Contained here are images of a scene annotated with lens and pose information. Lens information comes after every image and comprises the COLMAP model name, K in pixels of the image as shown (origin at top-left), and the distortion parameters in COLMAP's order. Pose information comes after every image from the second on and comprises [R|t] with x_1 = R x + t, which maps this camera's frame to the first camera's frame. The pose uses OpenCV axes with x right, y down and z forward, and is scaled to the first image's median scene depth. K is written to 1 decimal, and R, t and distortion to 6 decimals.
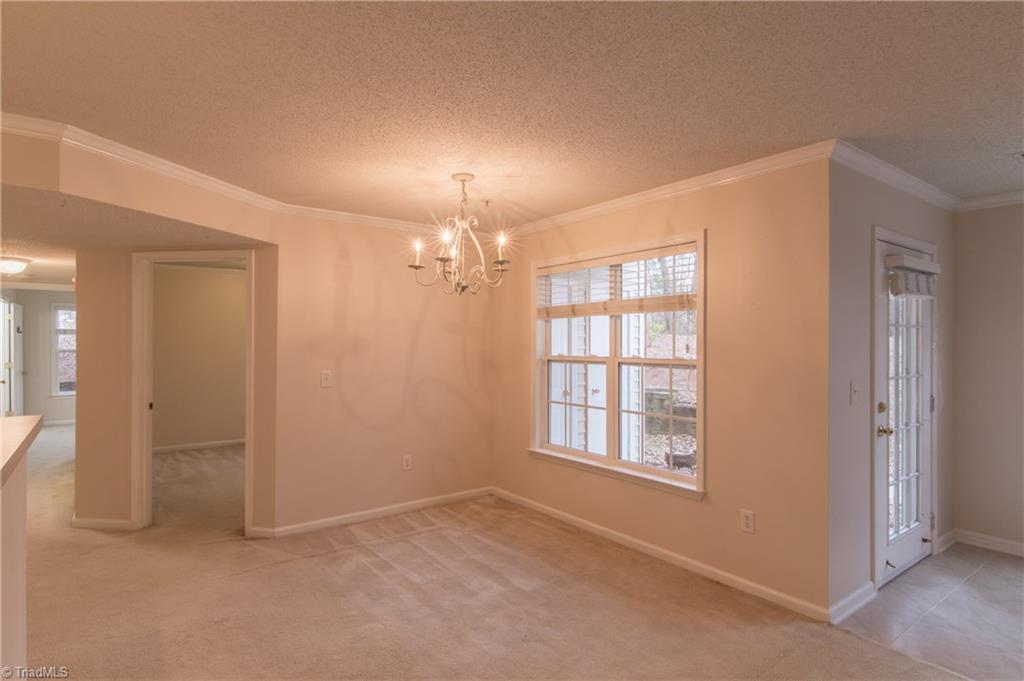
lens RADIAL K [[545.9, 0, 516.8], [0, 545.9, 340.9], [0, 0, 1]] dist [0.001853, -0.000163]
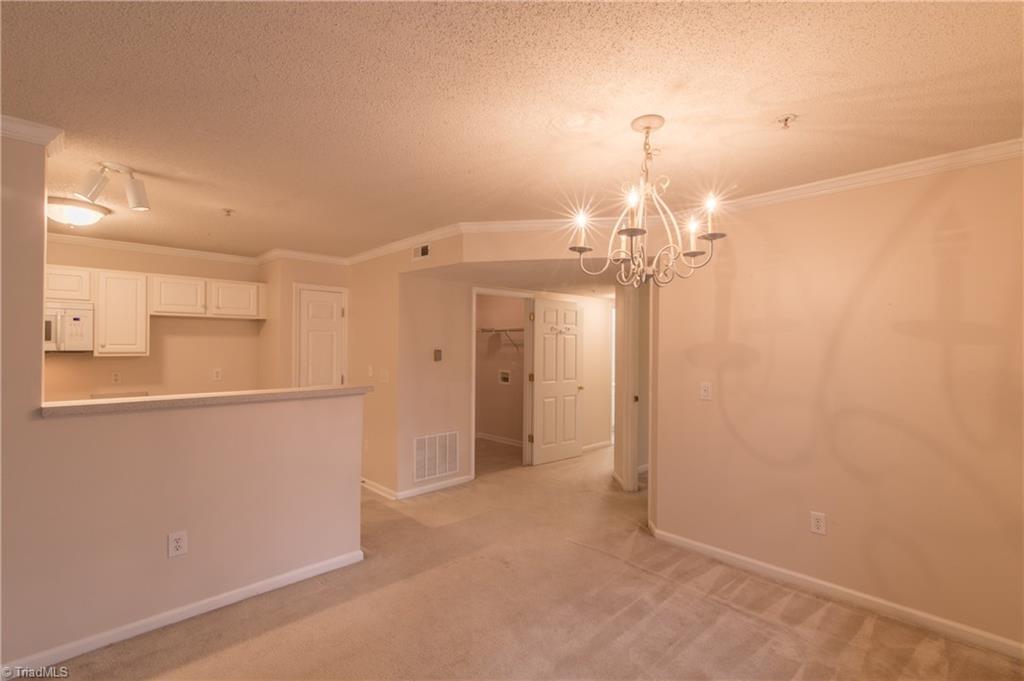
lens RADIAL K [[460.1, 0, 516.4], [0, 460.1, 343.5], [0, 0, 1]] dist [-0.000138, -0.000778]
pose [[0.124818, -0.003813, -0.992172, 0.392467], [-0.003808, 0.999983, -0.004322, -0.005560], [0.992172, 0.004318, 0.124802, 0.619422]]
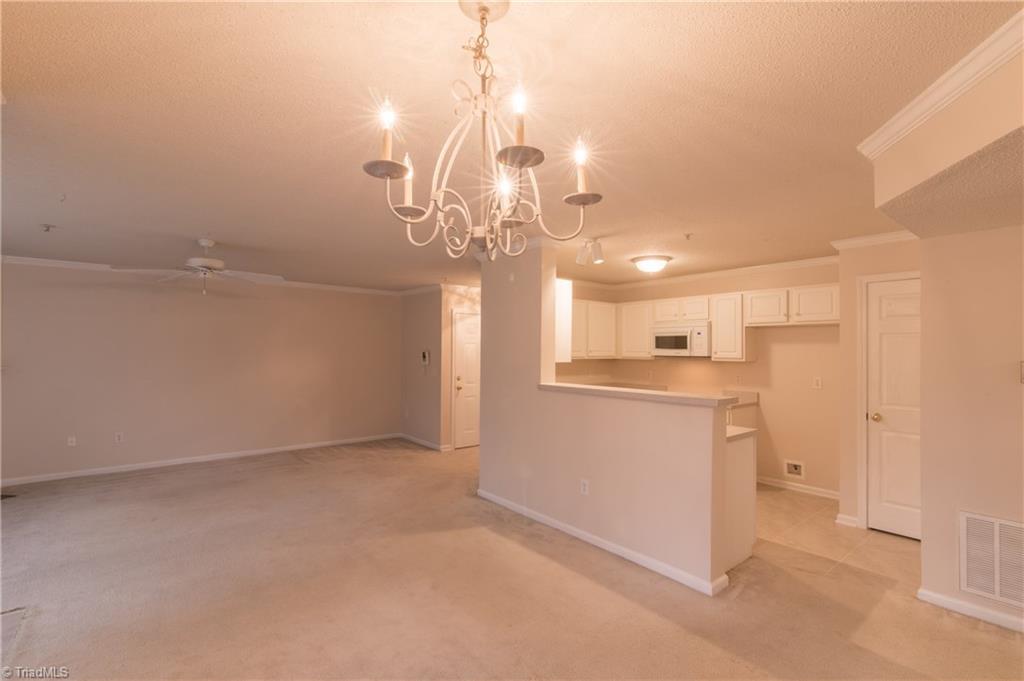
lens RADIAL K [[460.1, 0, 516.4], [0, 460.1, 343.5], [0, 0, 1]] dist [-0.000138, -0.000778]
pose [[-0.999015, -0.004451, -0.044158, -0.088880], [-0.003838, 0.999895, -0.013958, -0.007262], [0.044215, -0.013774, -0.998927, 1.135063]]
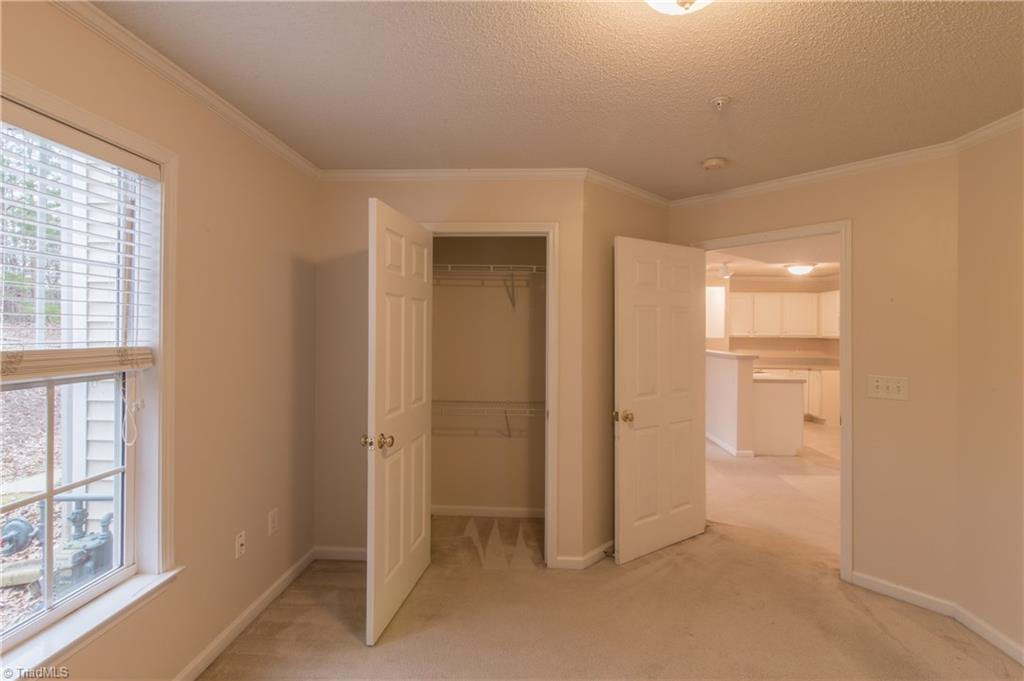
lens RADIAL K [[463.4, 0, 523.0], [0, 463.4, 328.0], [0, 0, 1]] dist [0.010327, -0.000218]
pose [[-0.774552, -0.003289, 0.632501, -0.782069], [-0.006044, 0.999979, -0.002201, -0.008669], [-0.632481, -0.005527, -0.774556, 1.898170]]
